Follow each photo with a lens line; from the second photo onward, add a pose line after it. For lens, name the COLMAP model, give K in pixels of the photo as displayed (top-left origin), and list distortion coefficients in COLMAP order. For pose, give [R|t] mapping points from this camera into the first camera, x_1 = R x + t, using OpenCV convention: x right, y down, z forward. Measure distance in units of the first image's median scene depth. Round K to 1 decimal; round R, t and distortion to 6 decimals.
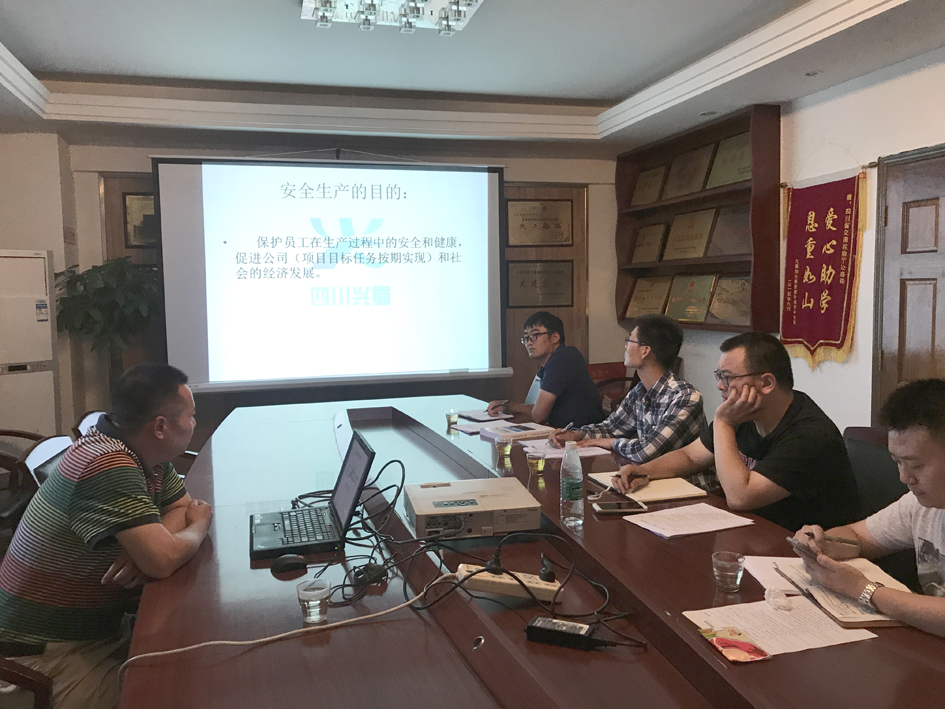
lens RADIAL K [[777.6, 0, 472.5], [0, 777.6, 354.5], [0, 0, 1]] dist [0.000949, -0.003228]
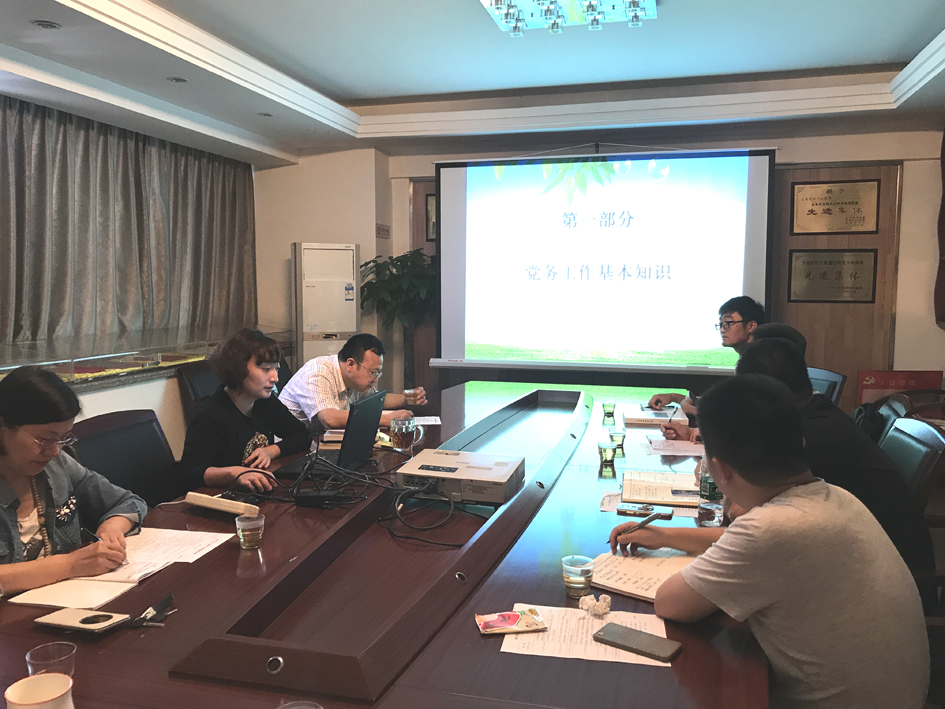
lens RADIAL K [[777.6, 0, 472.5], [0, 777.6, 354.5], [0, 0, 1]] dist [0.000949, -0.003228]
pose [[0.858898, 0.064002, -0.508131, 0.266882], [-0.057472, 0.997939, 0.028551, -0.003476], [0.508911, 0.004681, 0.860806, 0.027129]]
